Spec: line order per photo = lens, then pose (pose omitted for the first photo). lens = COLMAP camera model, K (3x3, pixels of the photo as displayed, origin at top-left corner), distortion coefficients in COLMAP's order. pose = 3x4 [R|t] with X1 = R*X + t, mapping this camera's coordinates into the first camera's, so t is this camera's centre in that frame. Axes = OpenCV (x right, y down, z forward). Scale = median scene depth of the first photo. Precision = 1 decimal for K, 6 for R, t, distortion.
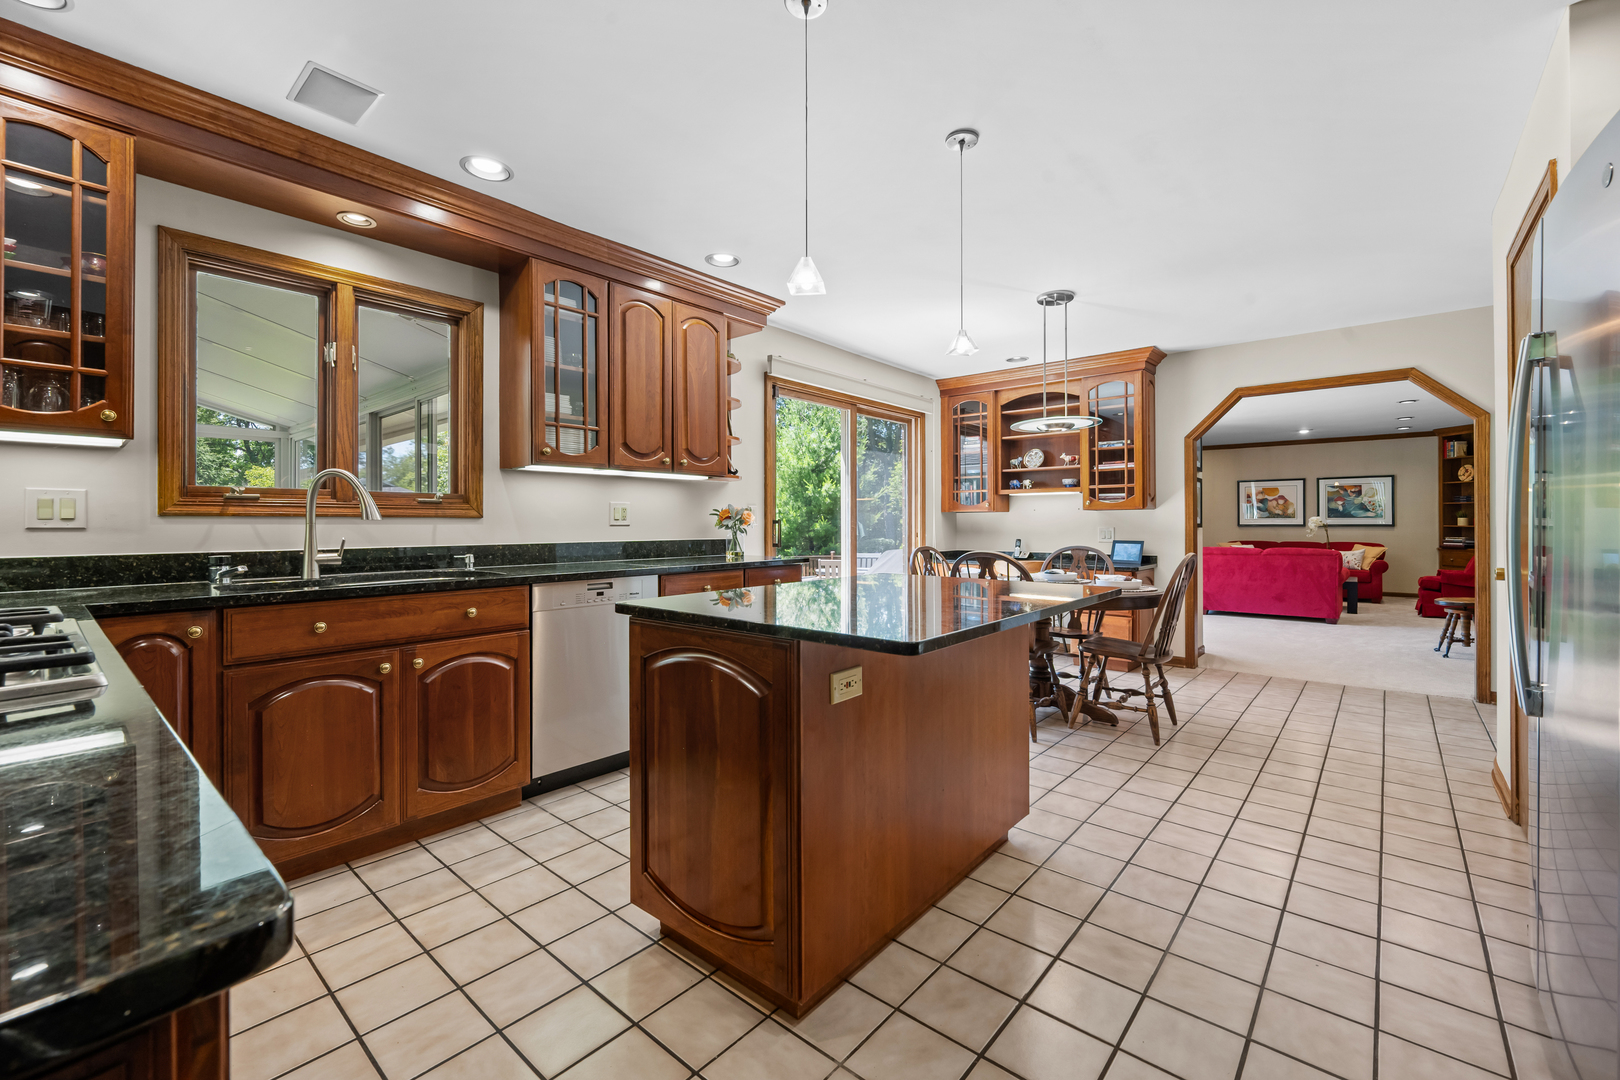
lens RADIAL K [[670.7, 0, 809.6], [0, 670.7, 534.6], [0, 0, 1]] dist [-0.001403, -0.000160]
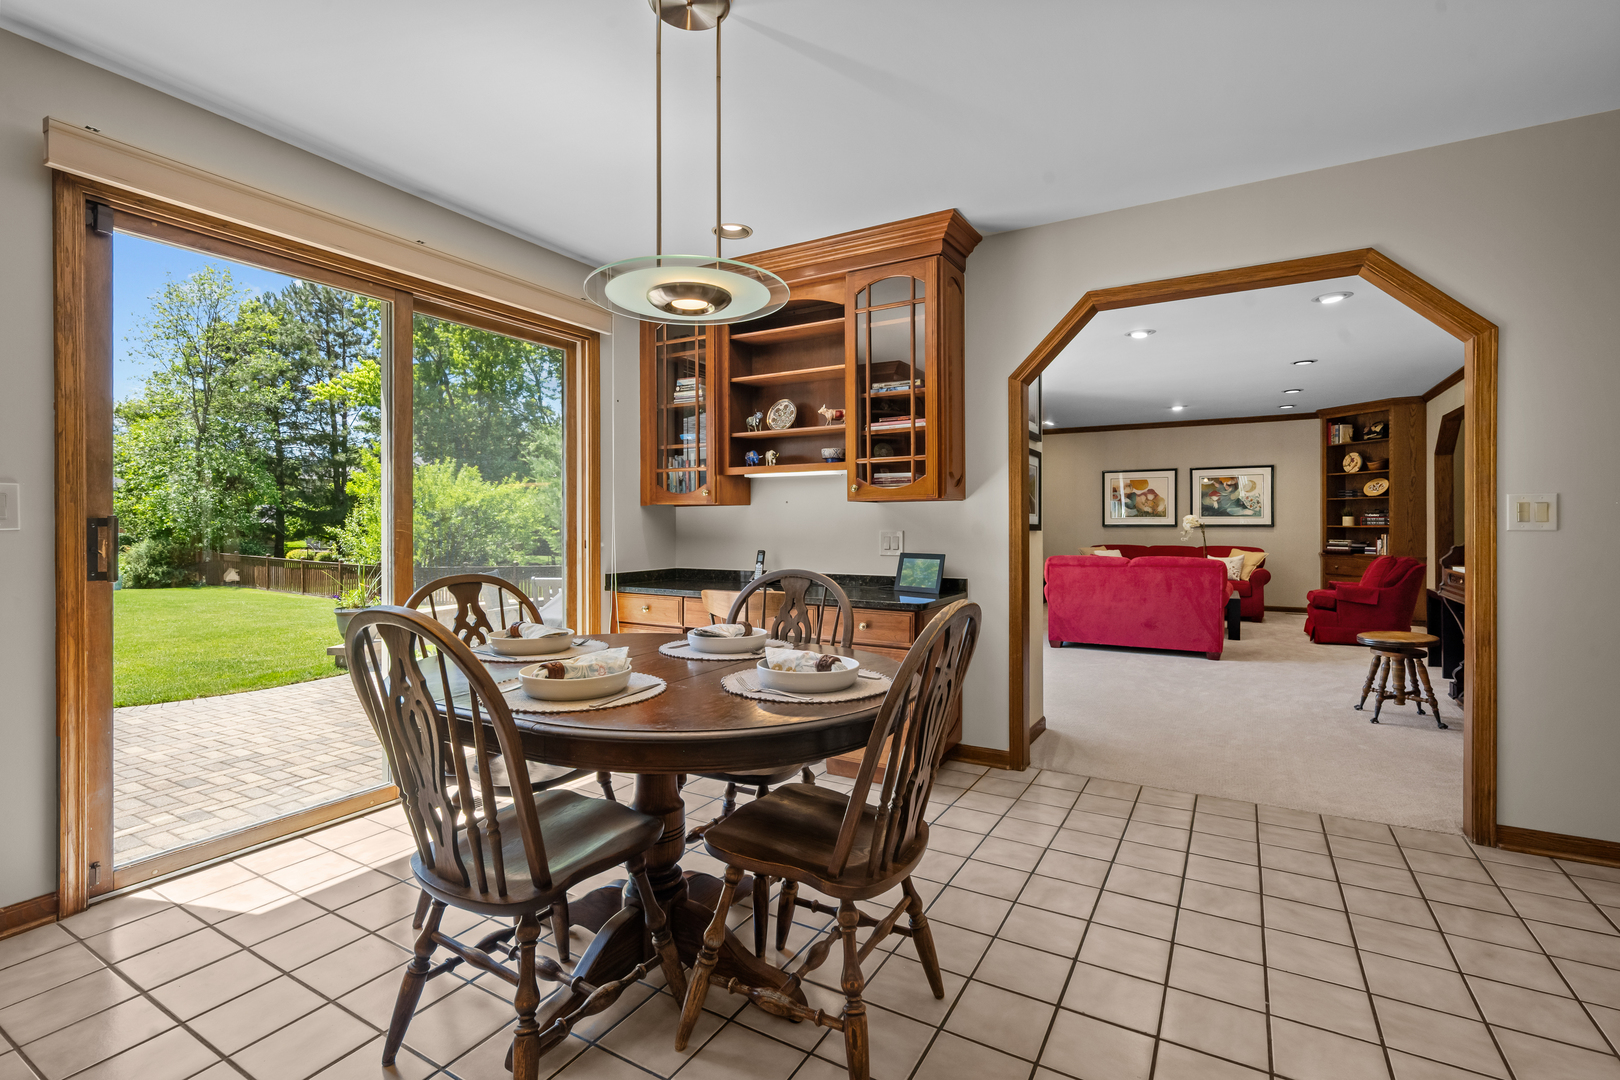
lens RADIAL K [[733.9, 0, 810.0], [0, 733.9, 540.0], [0, 0, 1]] dist [0.002630, 0.000204]
pose [[0.983553, -0.004136, 0.180571, 0.237821], [0.002864, 0.999969, 0.007308, -0.007018], [-0.180596, -0.006670, 0.983535, 0.347331]]
